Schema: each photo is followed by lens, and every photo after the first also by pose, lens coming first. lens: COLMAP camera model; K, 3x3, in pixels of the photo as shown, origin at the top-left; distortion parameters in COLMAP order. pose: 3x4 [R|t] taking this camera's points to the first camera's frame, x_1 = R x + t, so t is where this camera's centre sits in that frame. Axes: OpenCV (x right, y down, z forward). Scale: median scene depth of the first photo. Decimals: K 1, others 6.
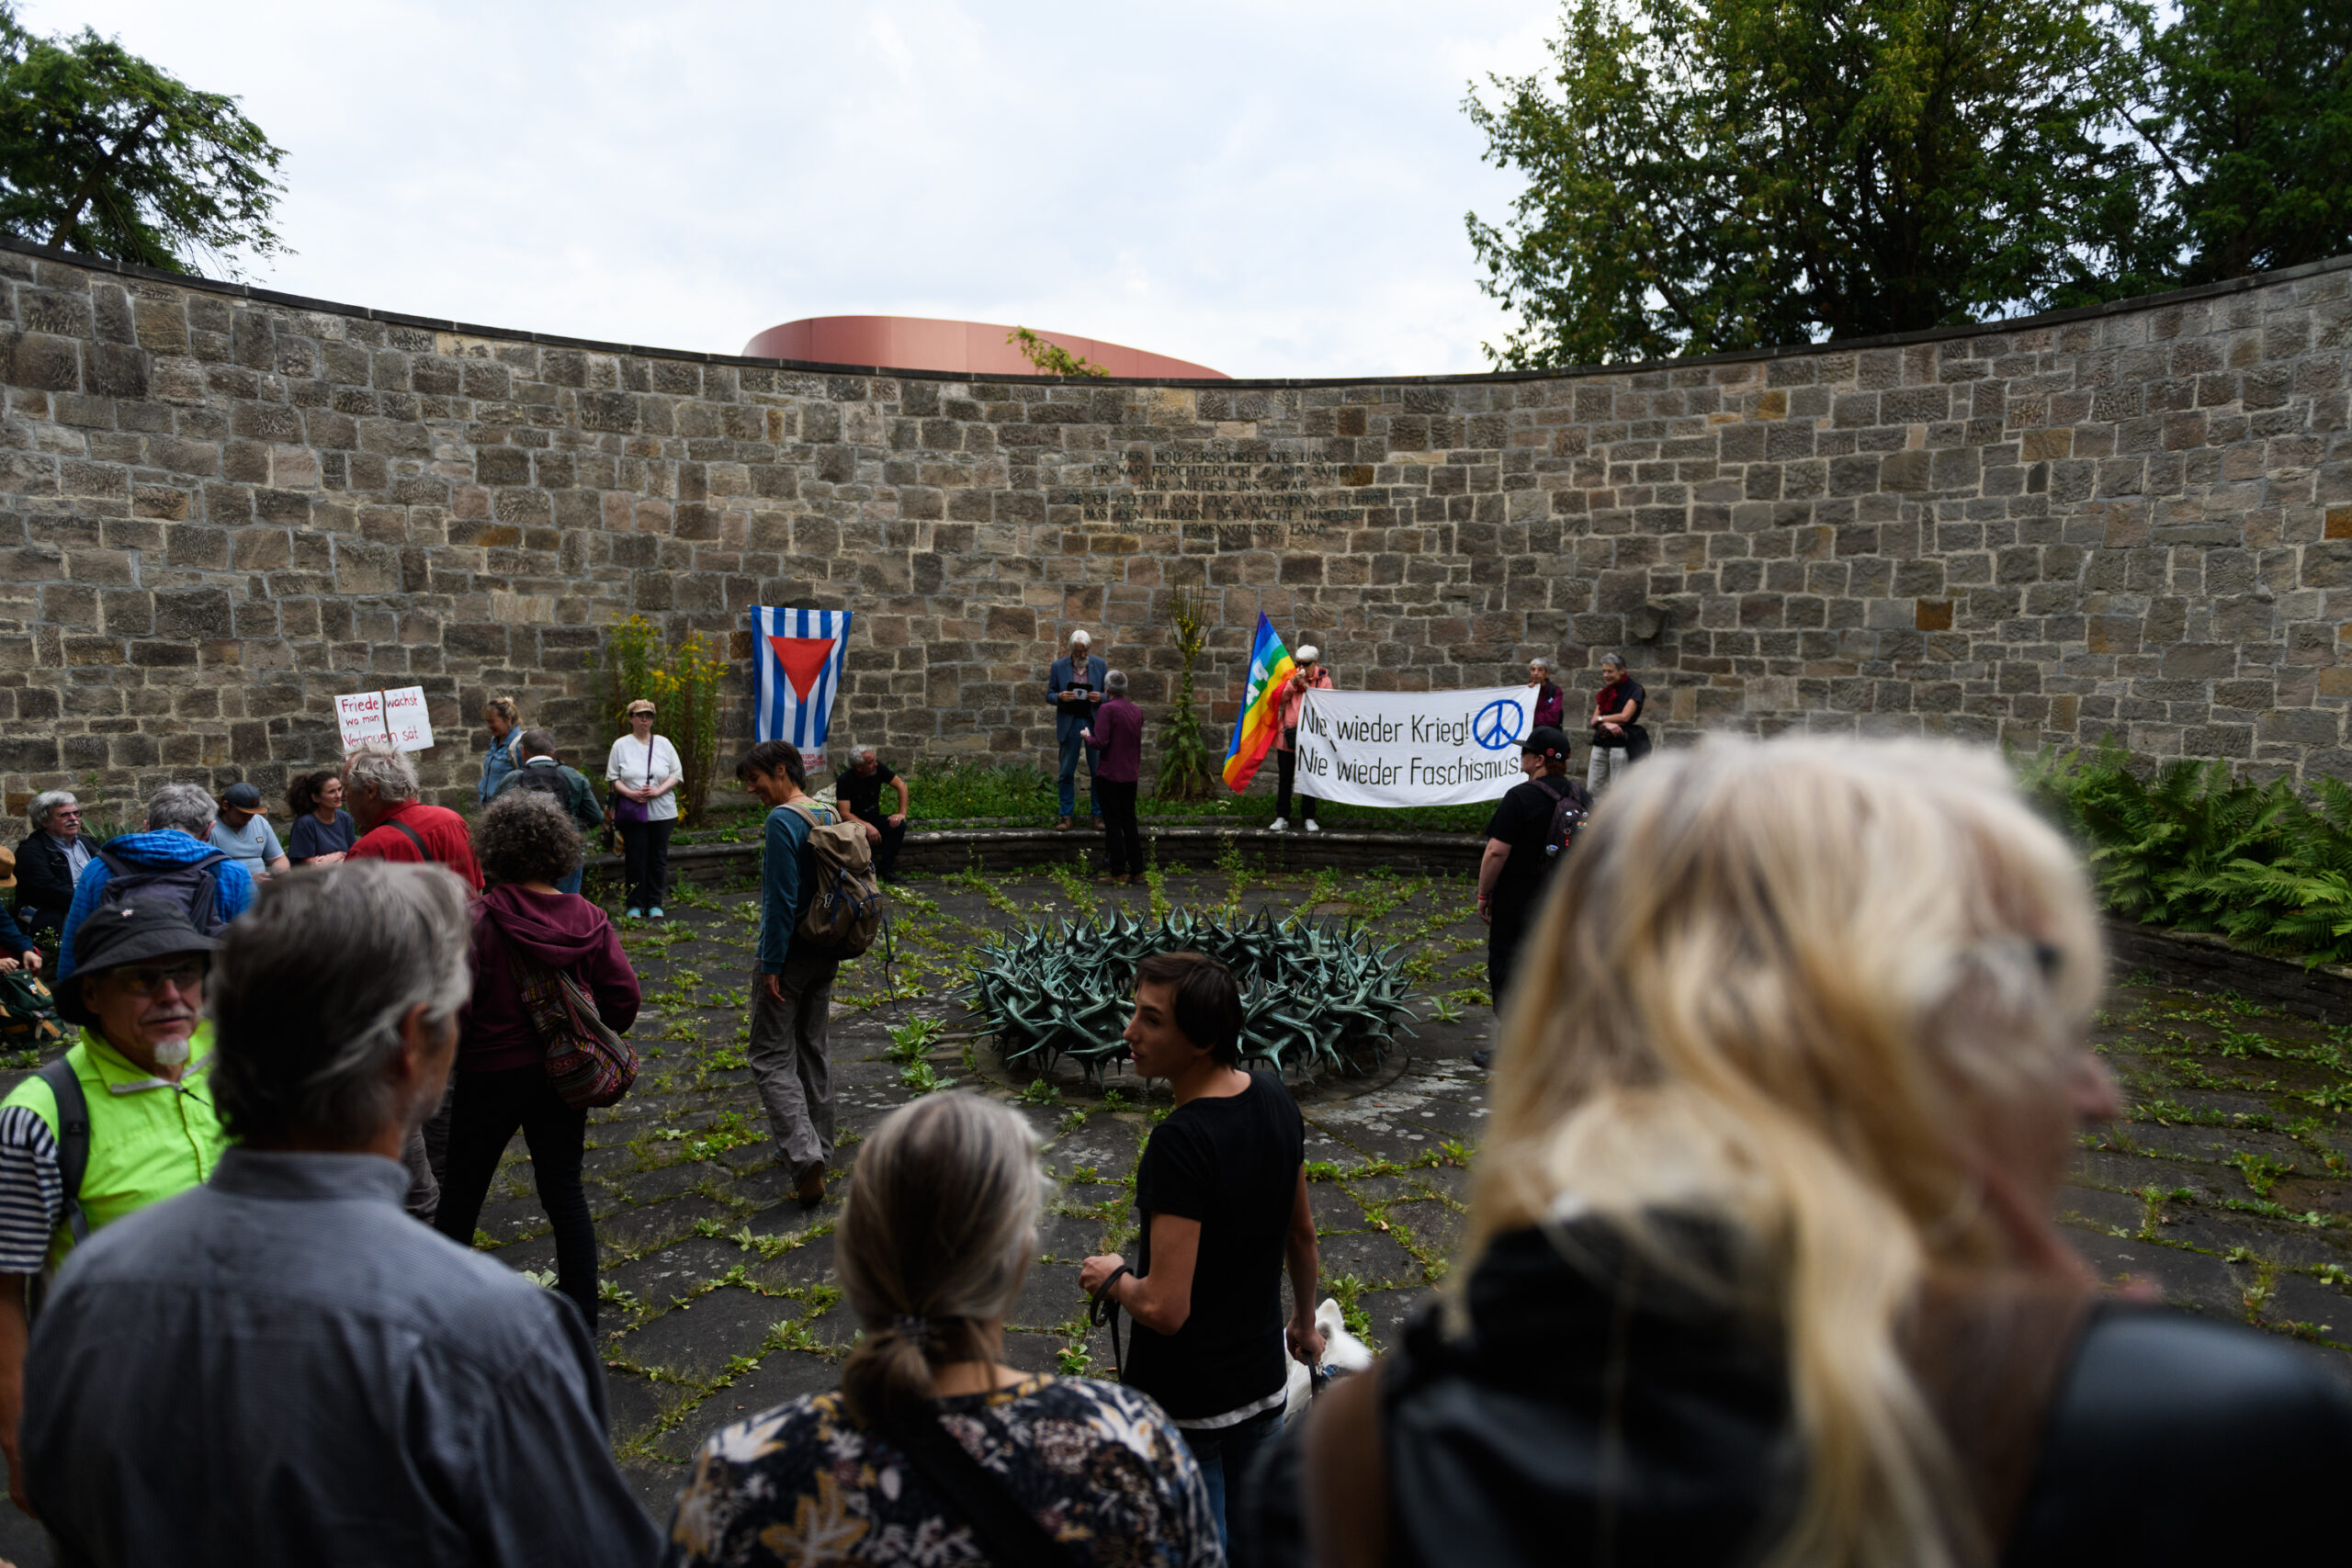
lens RADIAL K [[1611.6, 0, 1154.8], [0, 1611.6, 792.9], [0, 0, 1]] dist [0.028748, -0.007067]
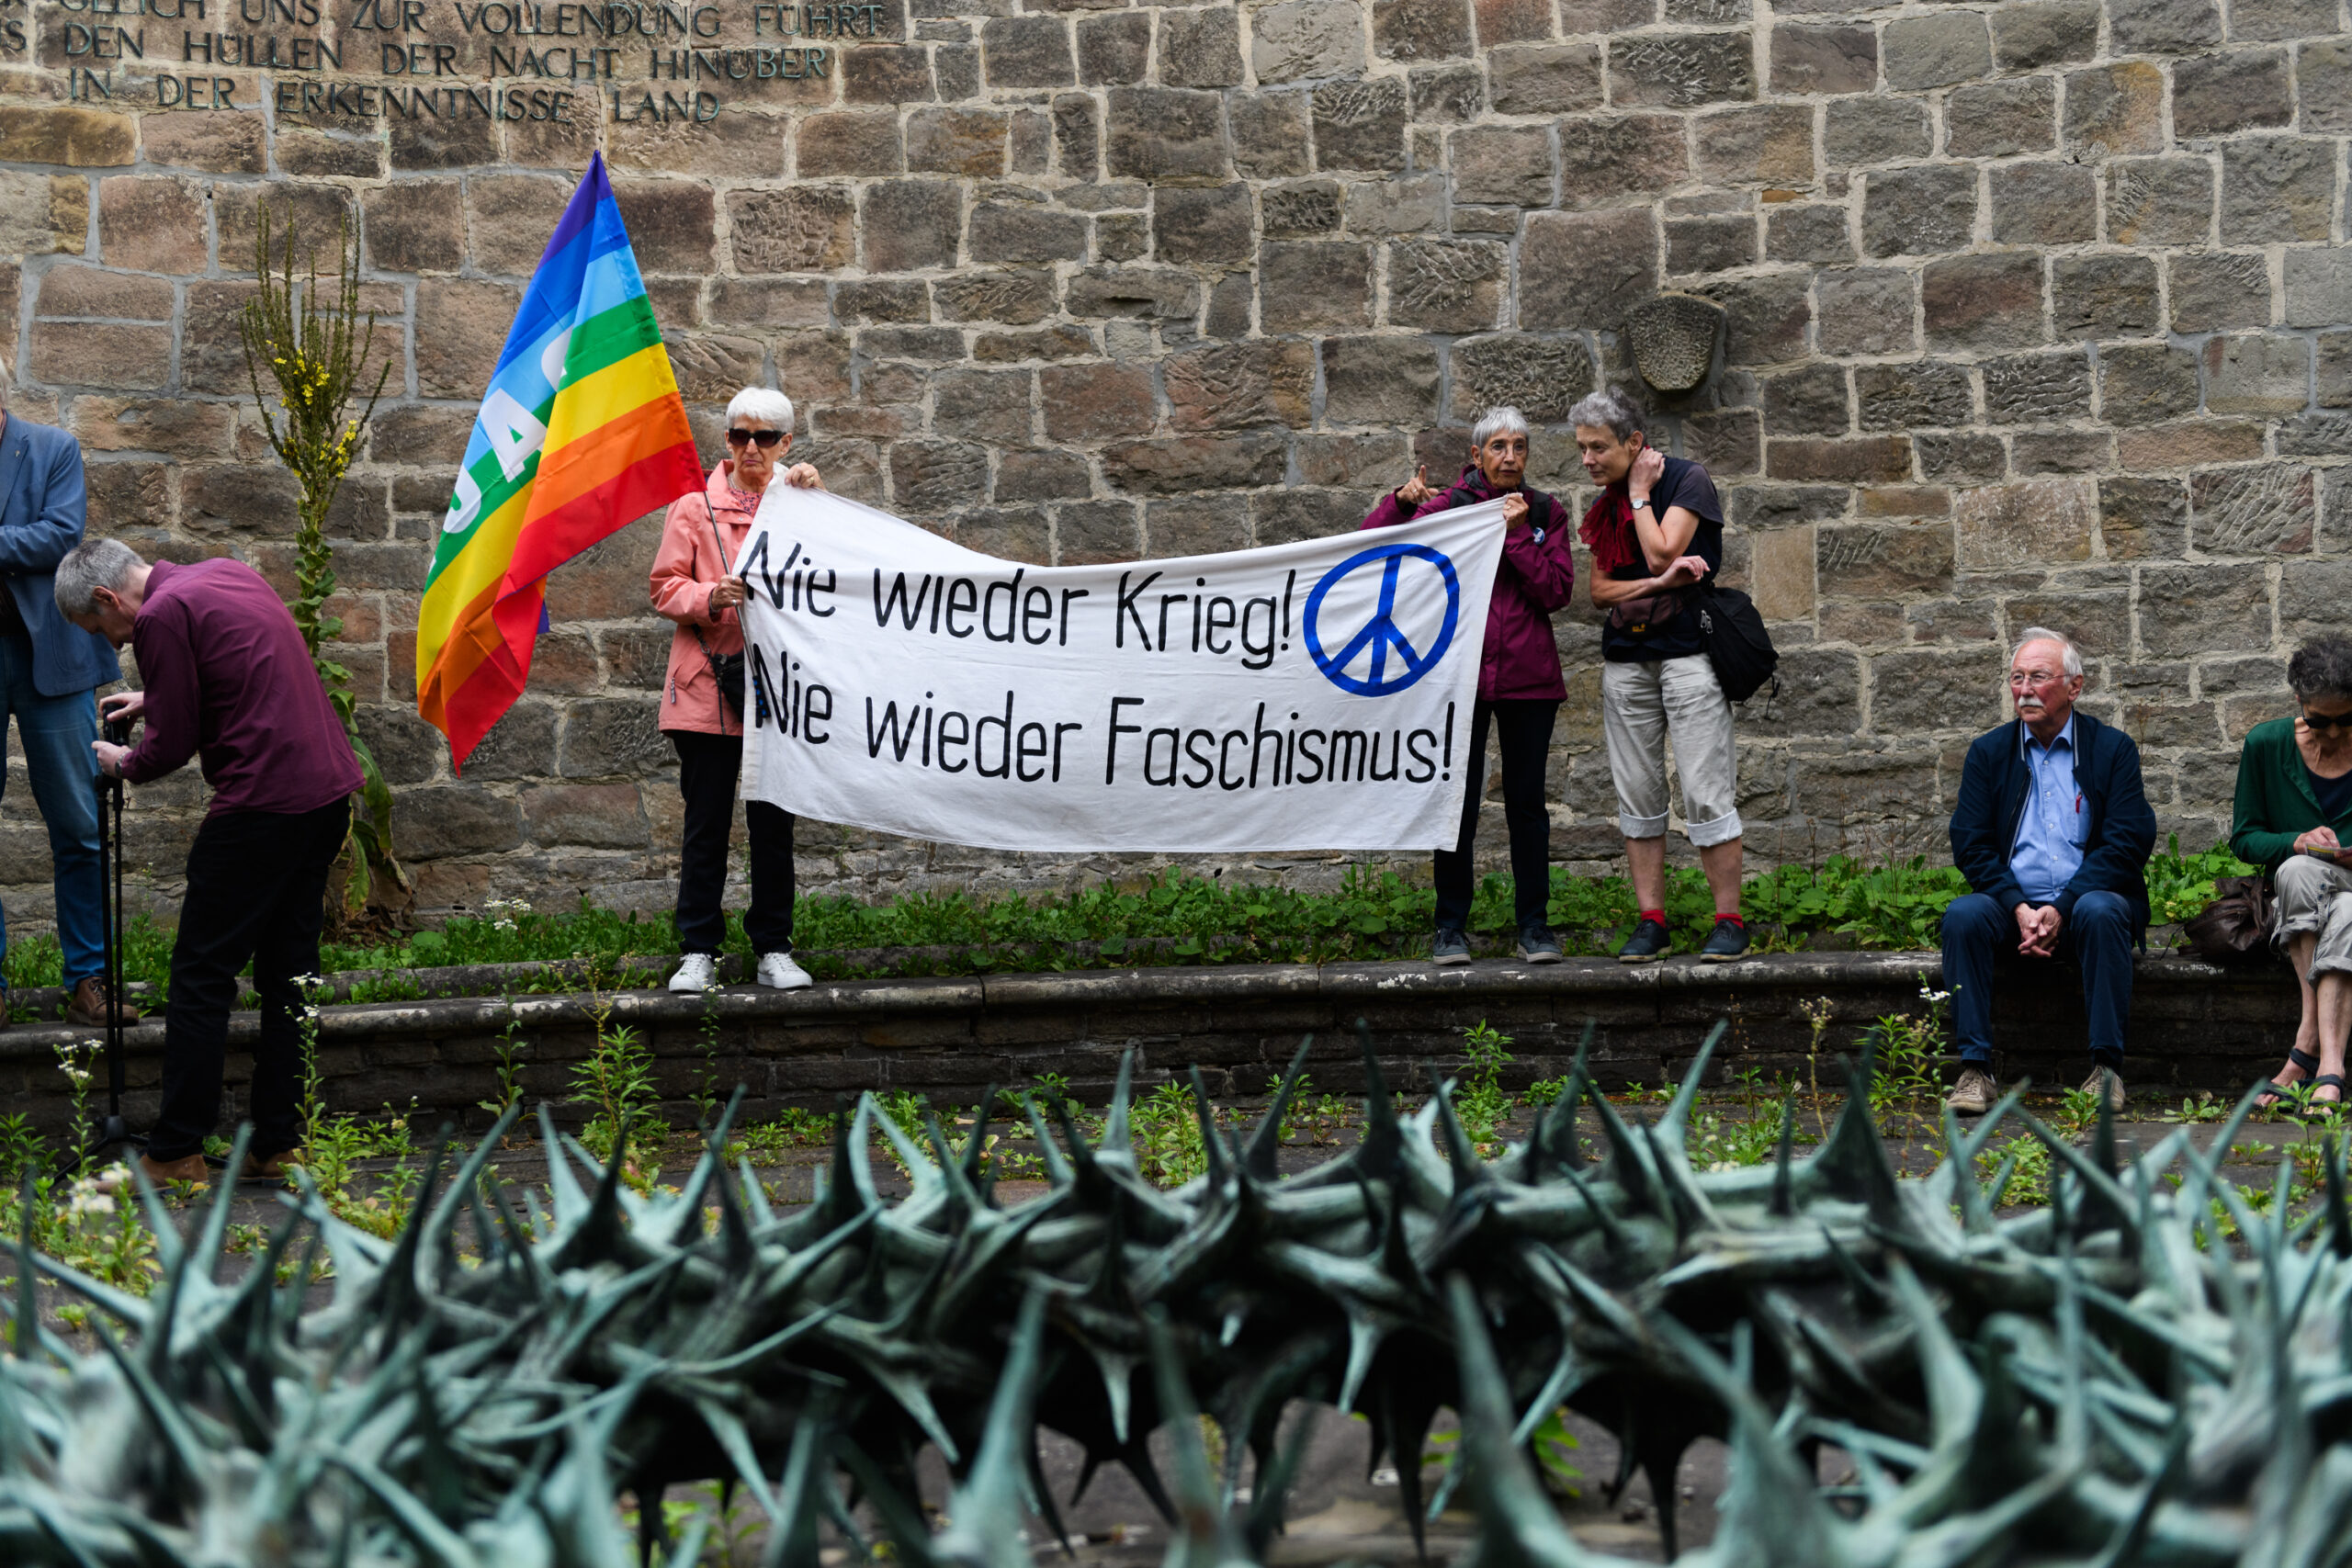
lens RADIAL K [[3283.3, 0, 1175.0], [0, 3283.3, 787.6], [0, 0, 1]] dist [-0.011404, 0.000000]
pose [[0.932357, -0.034799, 0.359861, -0.056838], [0.069304, 0.994101, -0.083428, 0.040737], [-0.354835, 0.102724, 0.929268, 0.357248]]
